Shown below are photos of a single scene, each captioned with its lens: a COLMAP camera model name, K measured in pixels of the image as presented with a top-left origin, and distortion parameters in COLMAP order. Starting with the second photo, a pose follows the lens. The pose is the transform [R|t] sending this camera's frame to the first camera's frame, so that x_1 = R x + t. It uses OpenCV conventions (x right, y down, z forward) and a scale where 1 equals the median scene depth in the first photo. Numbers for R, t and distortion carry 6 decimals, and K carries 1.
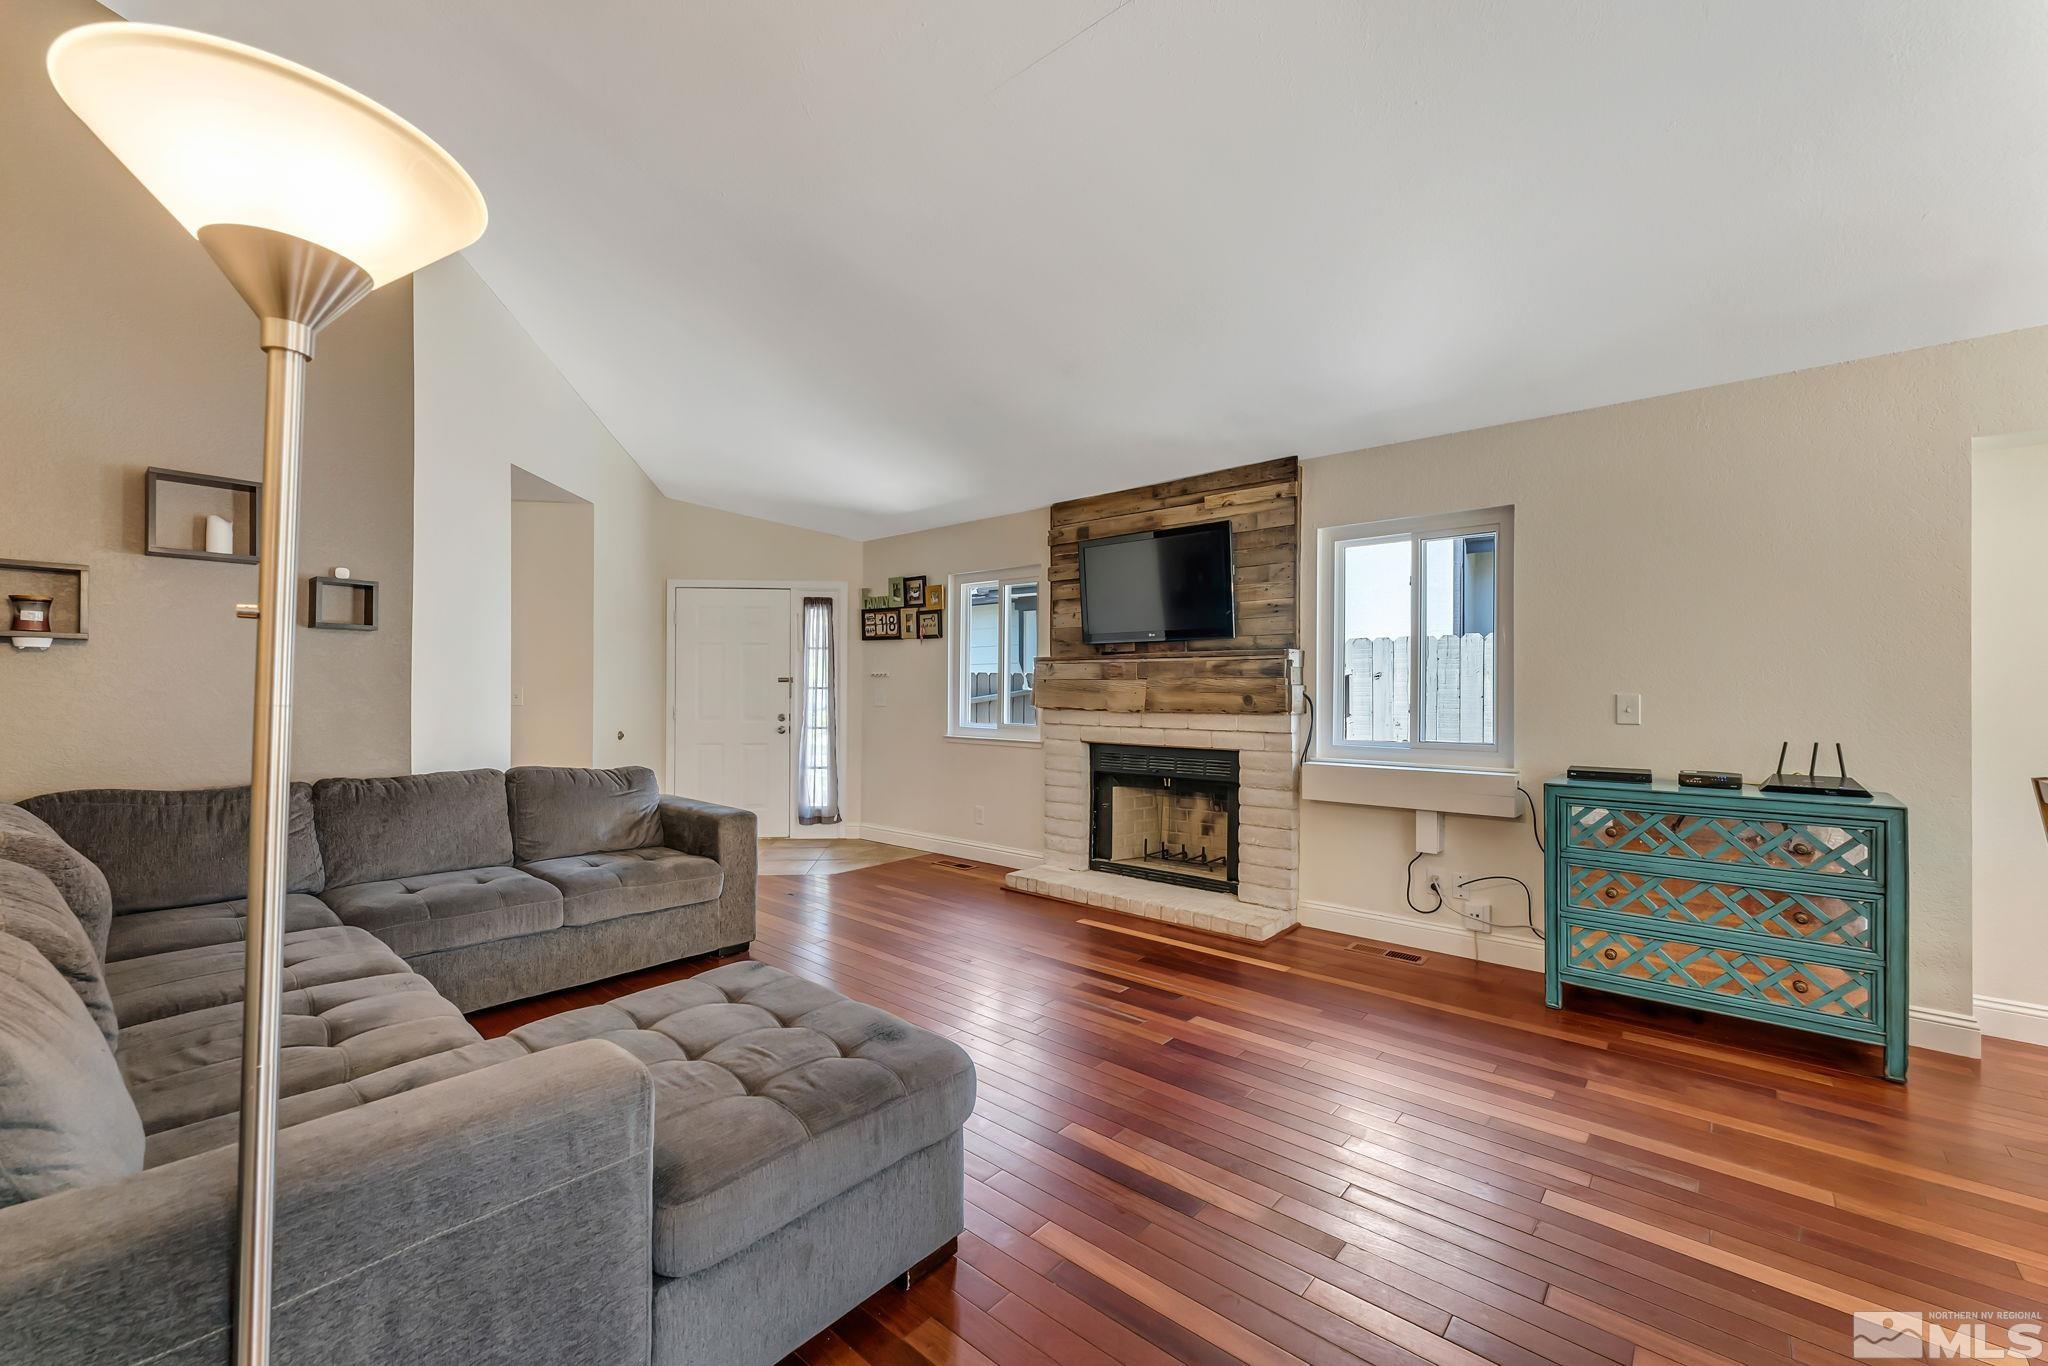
lens RADIAL K [[824.7, 0, 1015.1], [0, 824.7, 685.0], [0, 0, 1]] dist [0.000255, 0.000183]
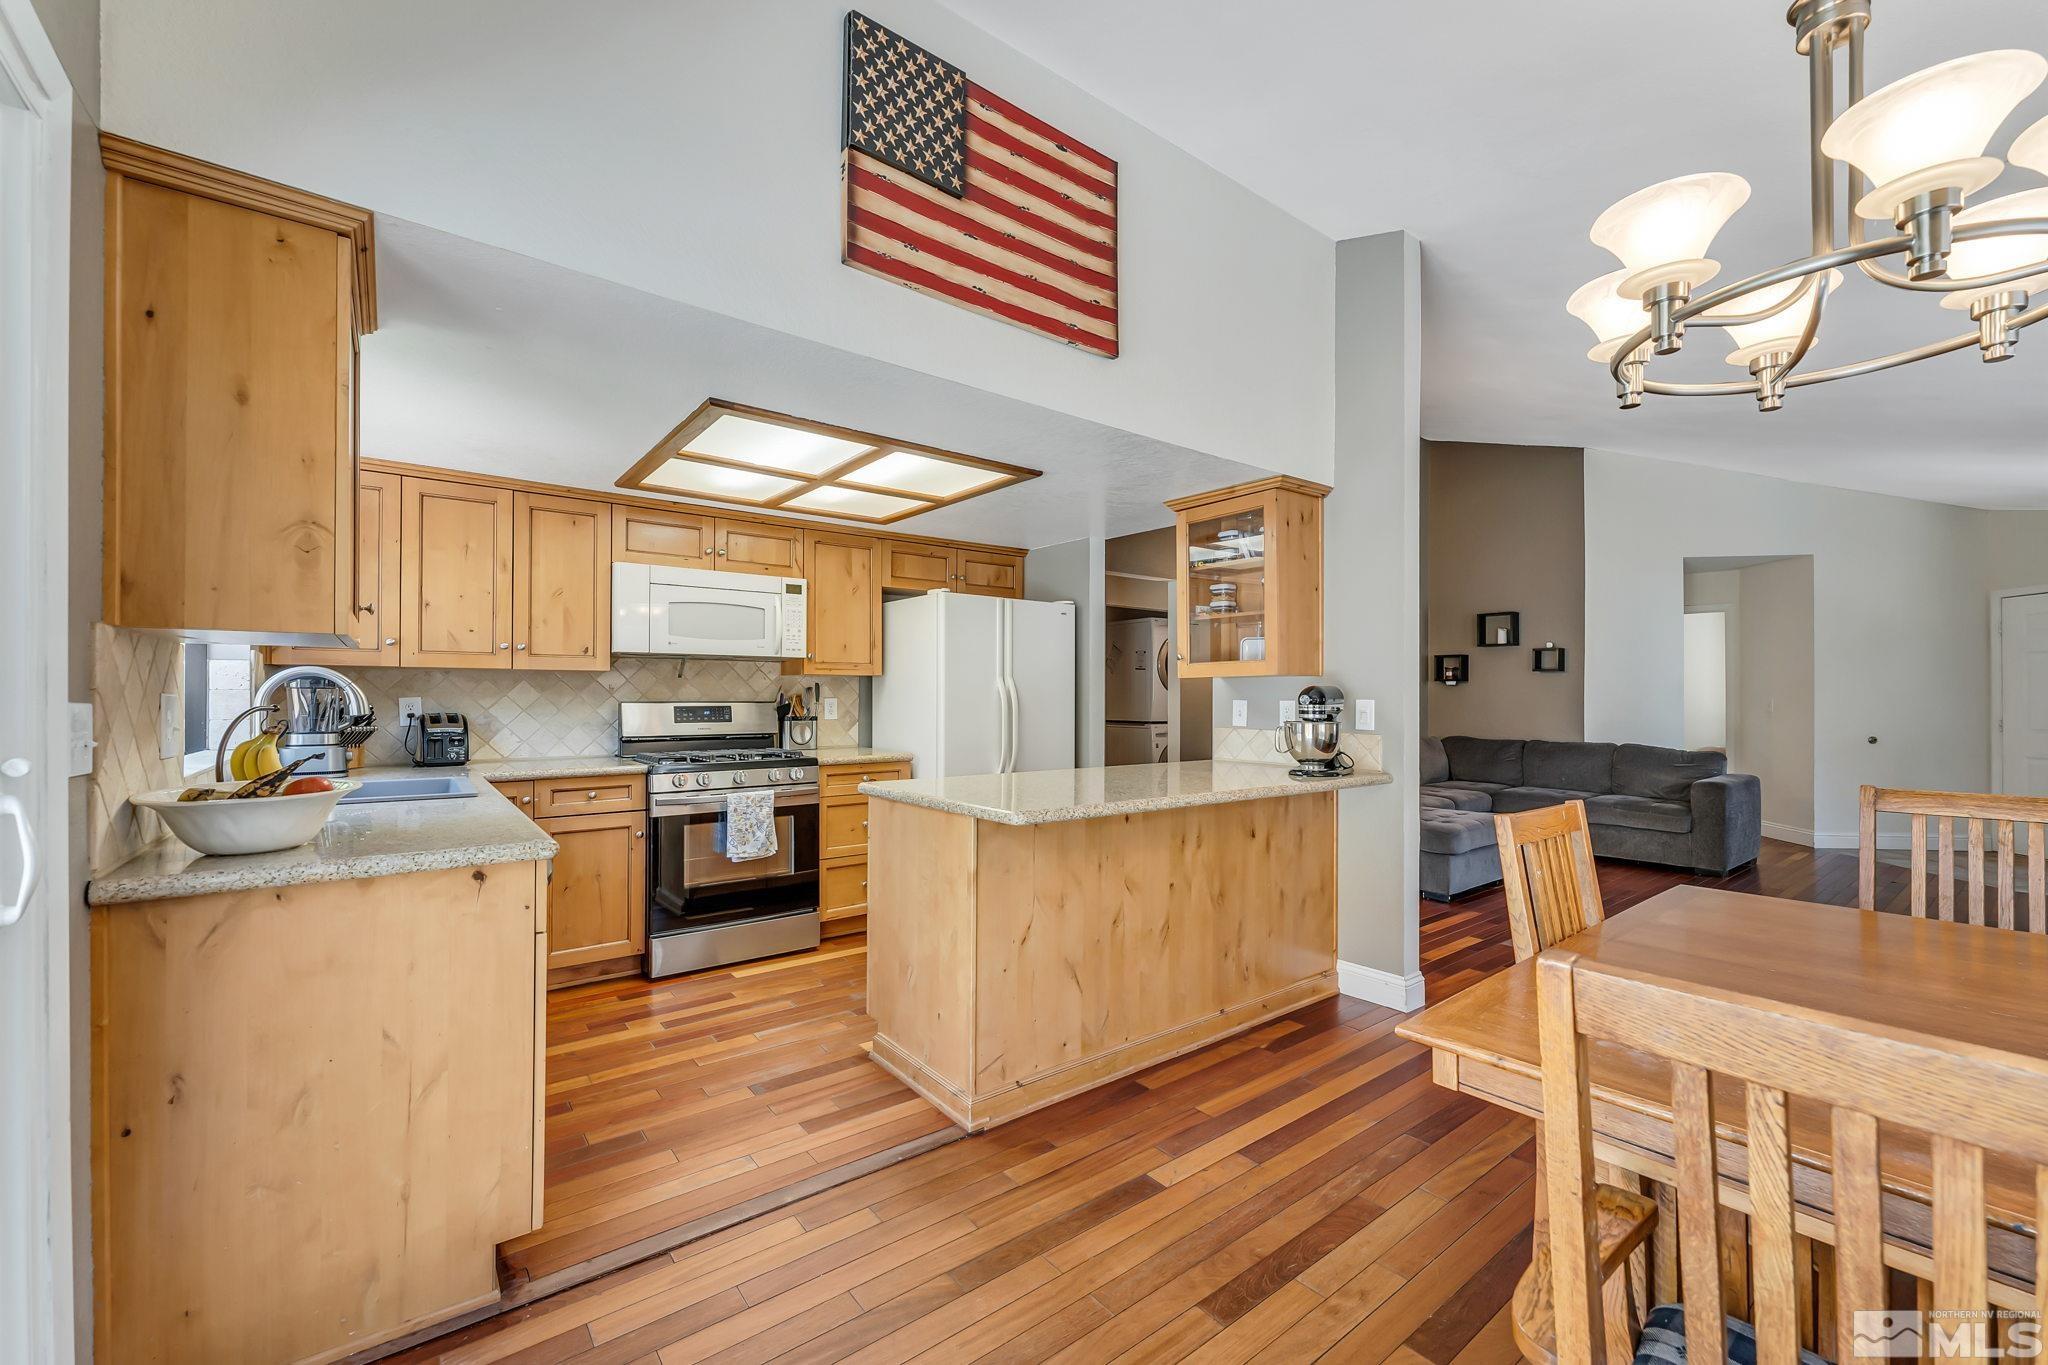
lens RADIAL K [[824.7, 0, 1019.0], [0, 824.7, 686.2], [0, 0, 1]] dist [0.000255, 0.000183]
pose [[-0.190773, -0.016297, -0.981499, 1.245649], [0.002367, 0.999852, -0.017062, 0.003698], [0.981631, -0.005578, -0.190706, 0.045778]]
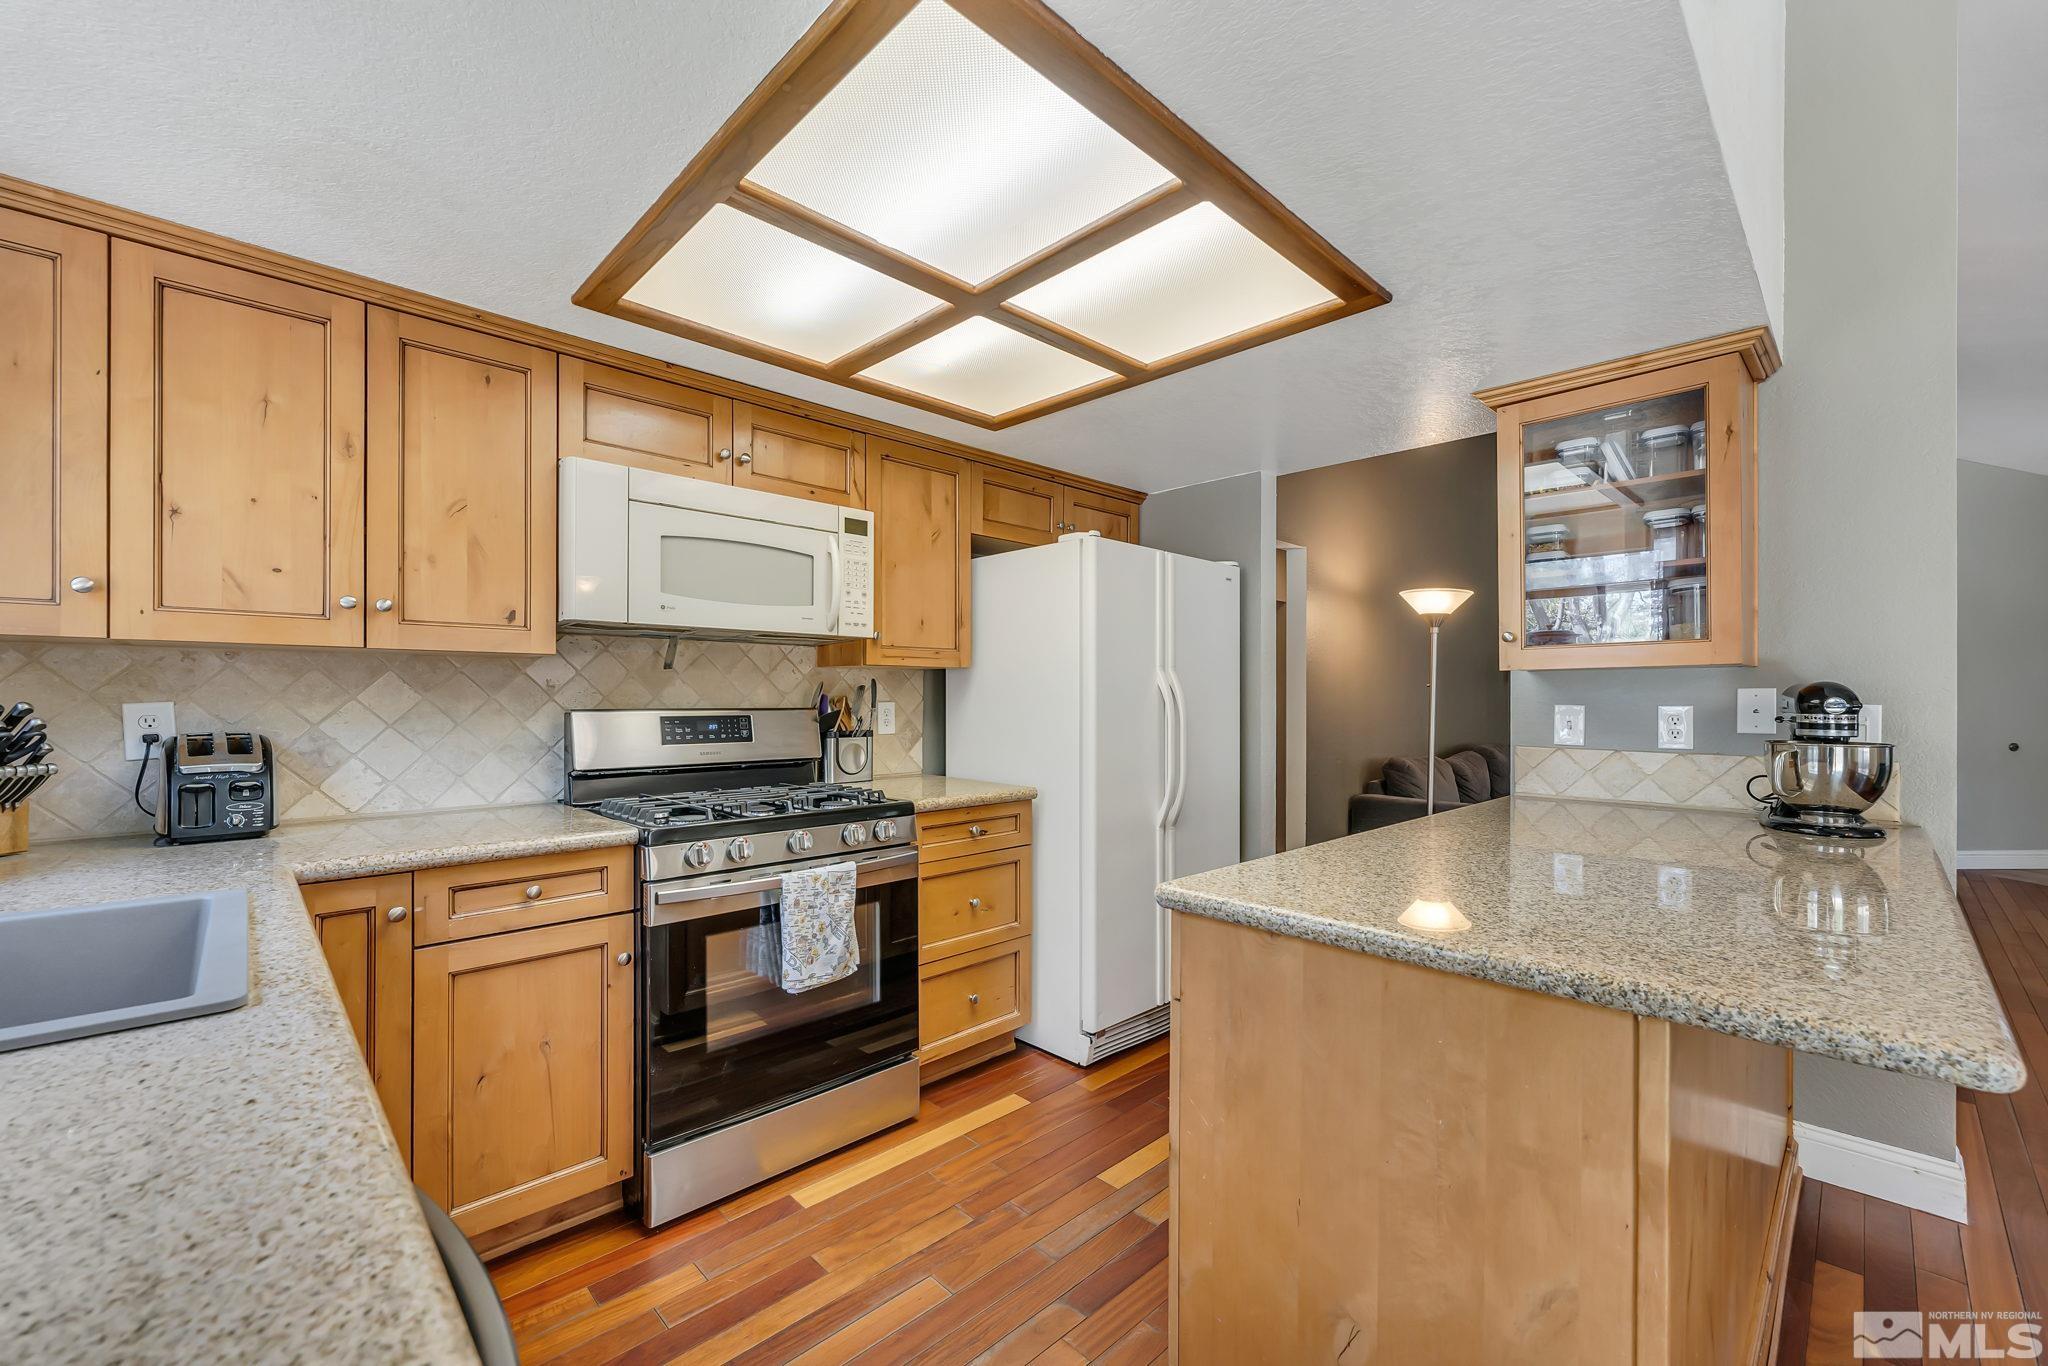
lens RADIAL K [[824.7, 0, 1012.5], [0, 824.7, 695.2], [0, 0, 1]] dist [0.000255, 0.000183]
pose [[-0.085381, -0.007774, -0.996318, 0.926801], [0.003383, 0.999962, -0.008092, 0.000427], [0.996343, -0.004061, -0.085351, -0.241240]]
